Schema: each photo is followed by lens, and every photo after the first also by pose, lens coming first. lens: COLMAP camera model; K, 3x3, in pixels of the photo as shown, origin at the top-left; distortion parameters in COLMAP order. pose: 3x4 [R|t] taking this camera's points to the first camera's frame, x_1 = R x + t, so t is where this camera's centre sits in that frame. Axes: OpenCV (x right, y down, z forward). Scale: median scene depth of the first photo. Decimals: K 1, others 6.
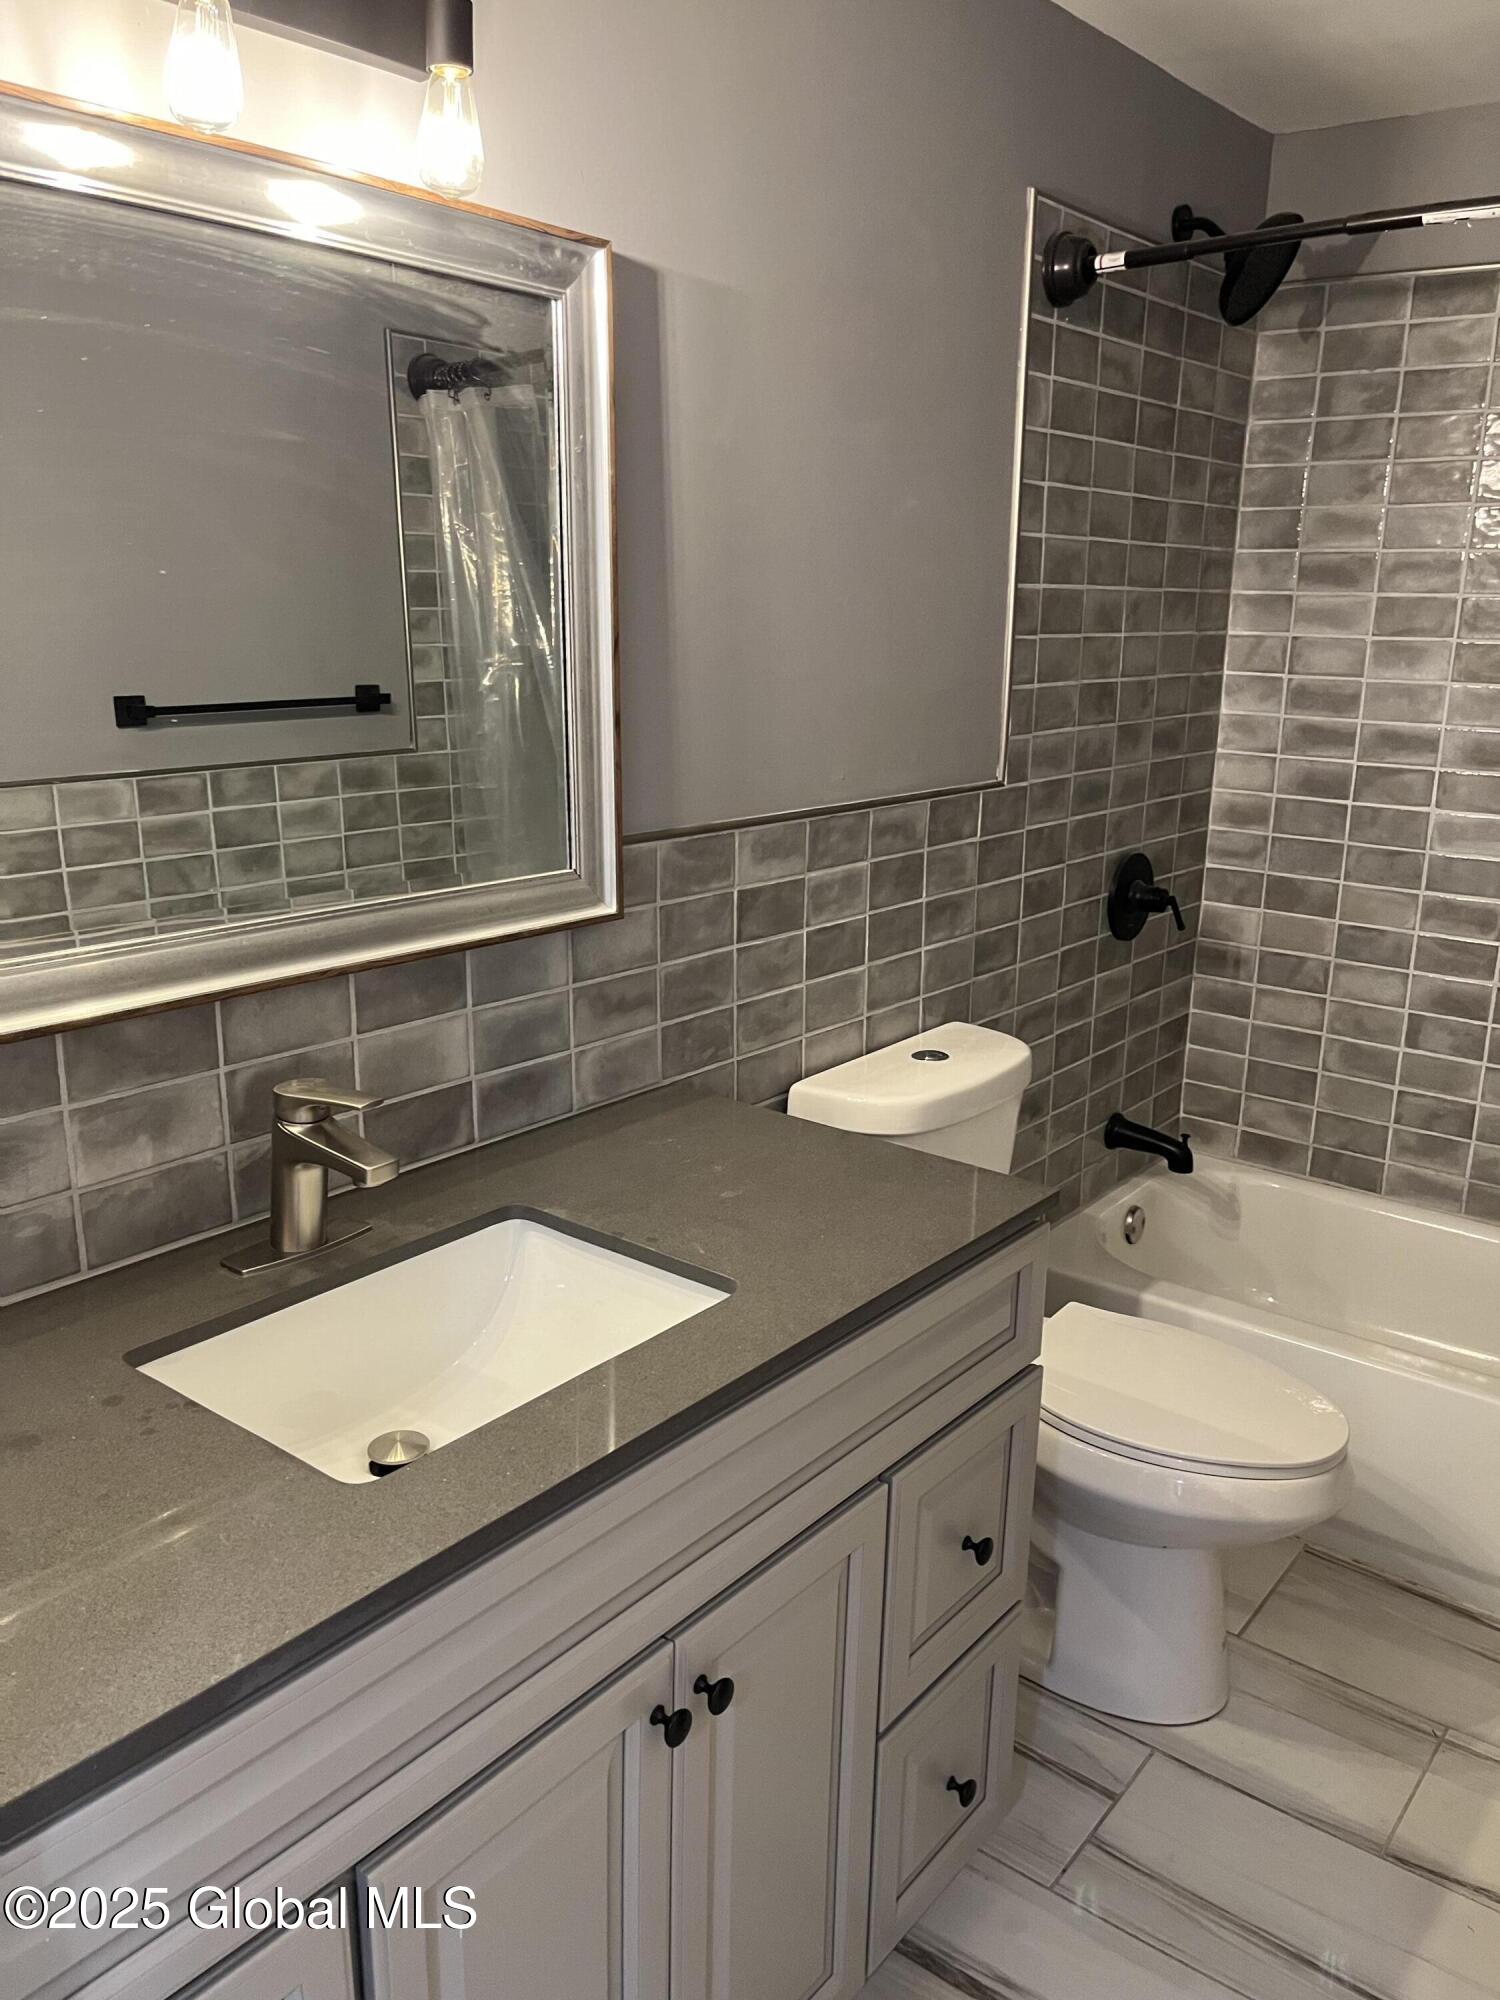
lens RADIAL K [[1524.4, 0, 764.9], [0, 1524.4, 1002.4], [0, 0, 1]] dist [0.061838, -0.075786]
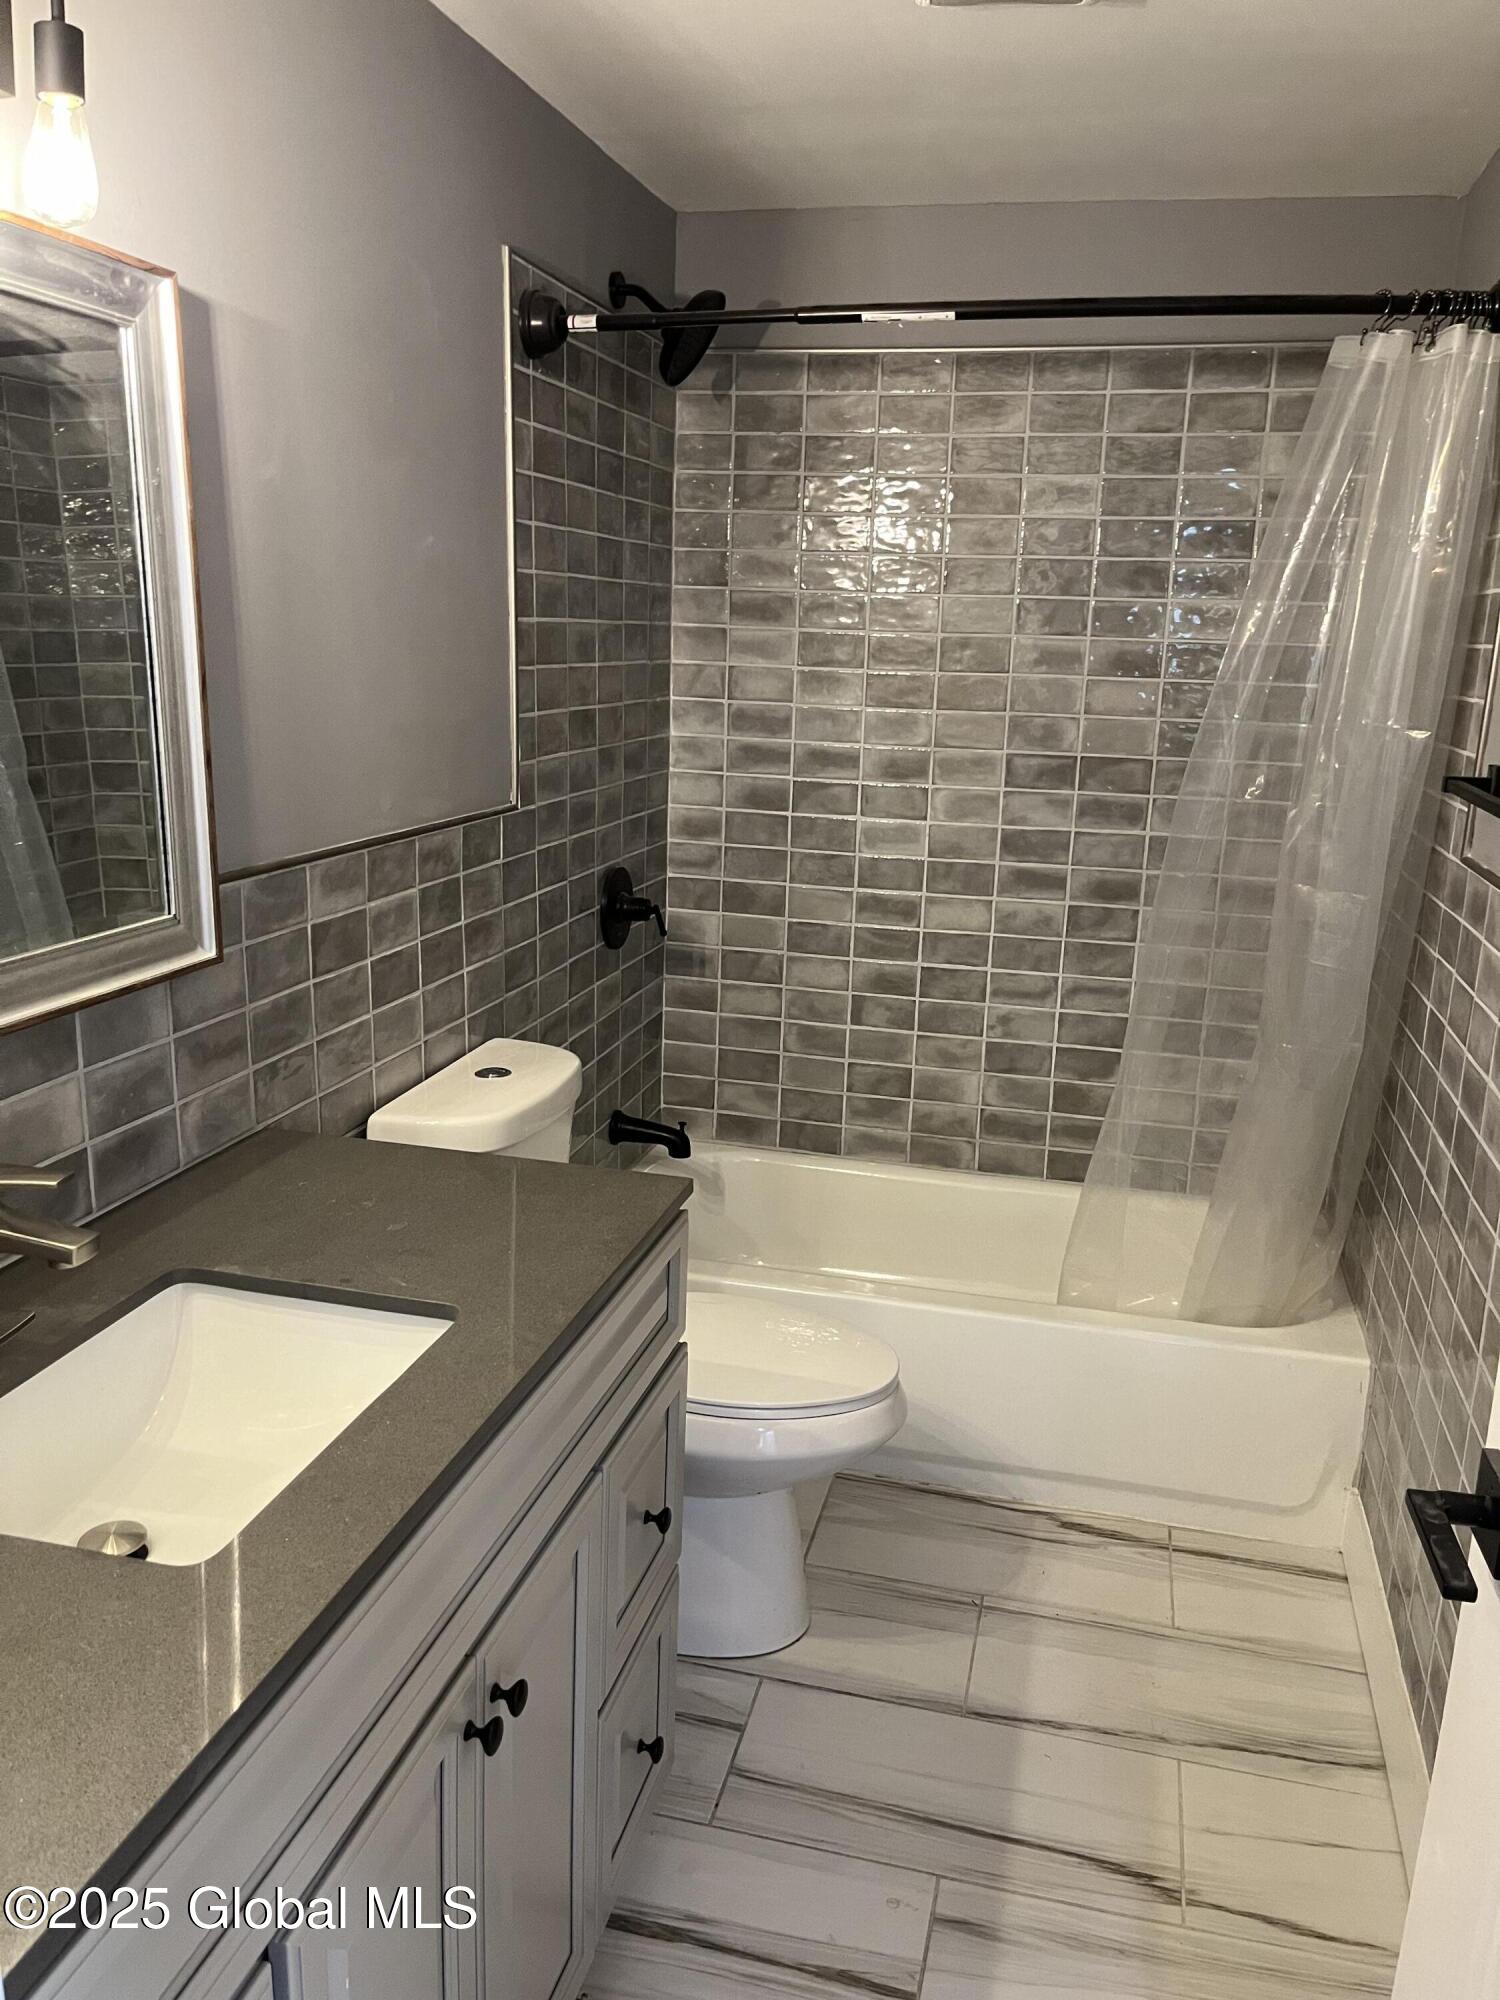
lens RADIAL K [[1524.4, 0, 739.3], [0, 1524.4, 992.0], [0, 0, 1]] dist [0.061838, -0.075786]
pose [[0.916069, -0.080929, 0.392769, -0.134145], [0.086210, 0.996268, 0.004208, -0.009088], [-0.391644, 0.030006, 0.919628, -0.017496]]
